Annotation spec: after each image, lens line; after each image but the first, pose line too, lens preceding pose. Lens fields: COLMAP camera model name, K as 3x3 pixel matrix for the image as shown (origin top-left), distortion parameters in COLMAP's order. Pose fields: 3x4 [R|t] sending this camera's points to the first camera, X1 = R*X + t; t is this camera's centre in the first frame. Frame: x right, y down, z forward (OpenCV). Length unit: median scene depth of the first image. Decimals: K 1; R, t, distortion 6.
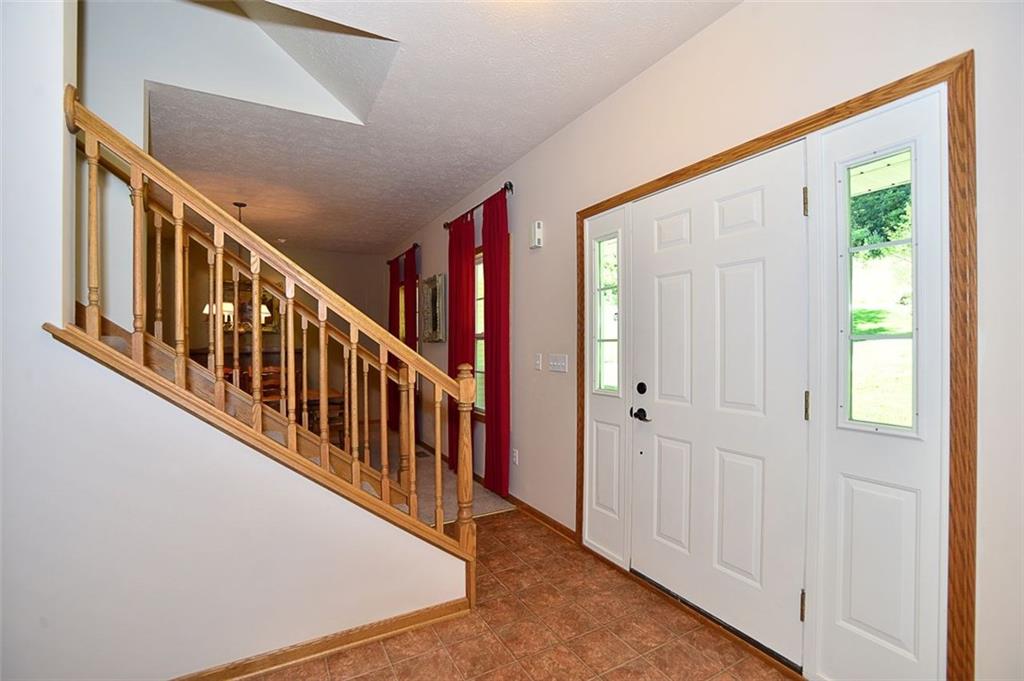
lens RADIAL K [[447.2, 0, 503.4], [0, 447.2, 348.8], [0, 0, 1]] dist [-0.044032, 0.000174]
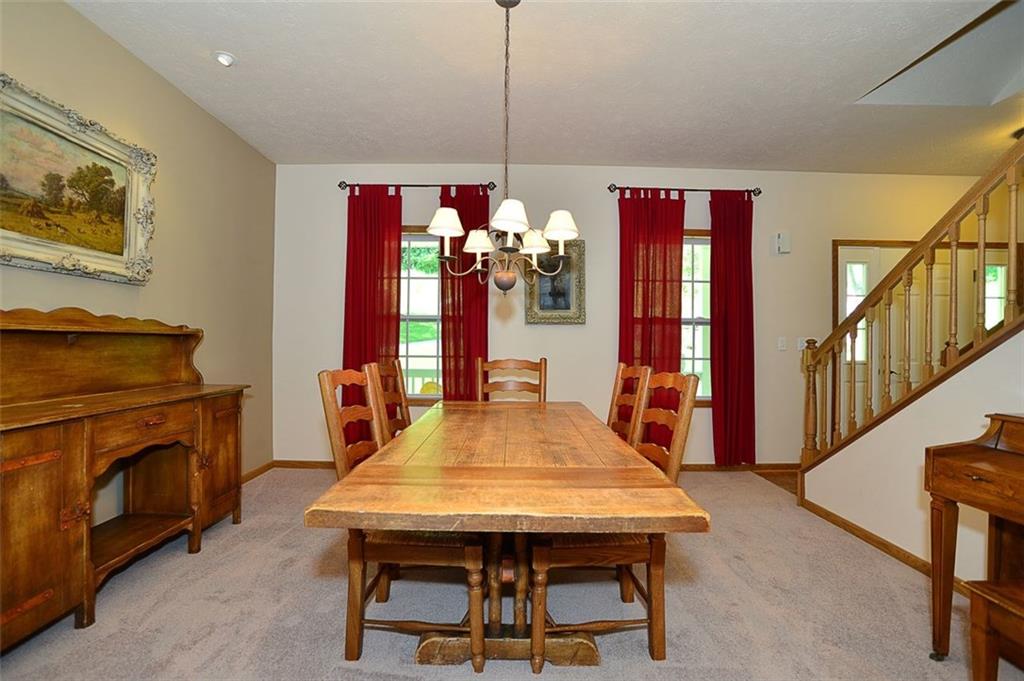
lens RADIAL K [[447.2, 0, 503.4], [0, 447.2, 348.8], [0, 0, 1]] dist [-0.044032, 0.000174]
pose [[0.476232, 0.000889, 0.879319, -1.381664], [-0.003861, 0.999992, 0.001080, 0.040507], [-0.879311, -0.003909, 0.476232, 1.118335]]
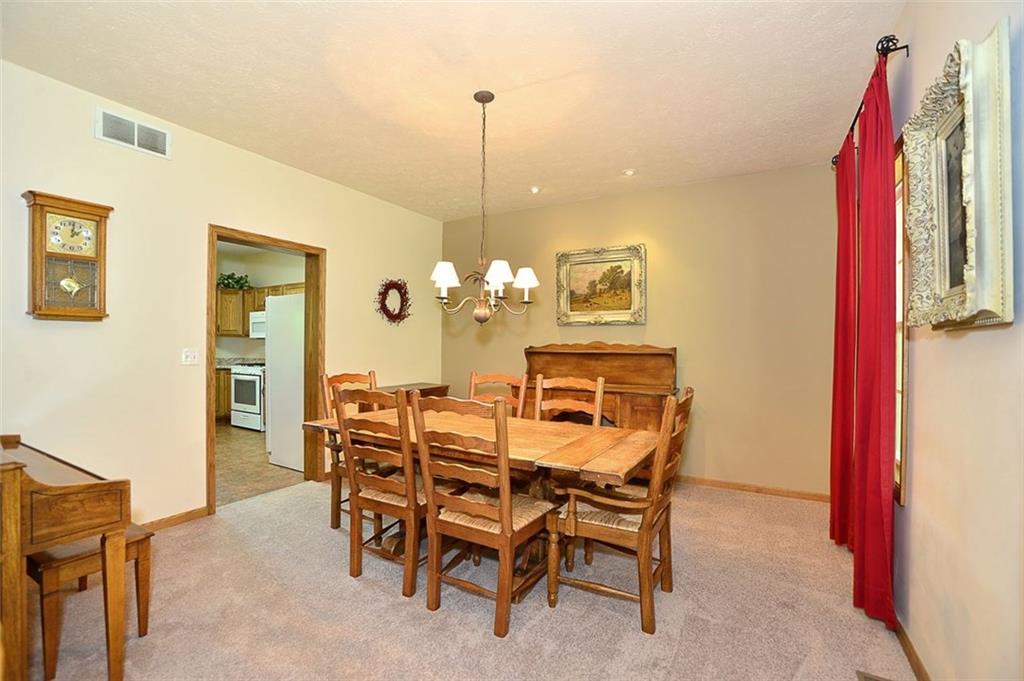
lens RADIAL K [[446.0, 0, 512.0], [0, 446.0, 340.5], [0, 0, 1]] dist [0.011328, -0.000115]
pose [[0.519810, 0.003232, -0.854276, -0.101744], [-0.017694, 0.999819, -0.006984, -0.004357], [0.854099, 0.018746, 0.519773, 1.034329]]
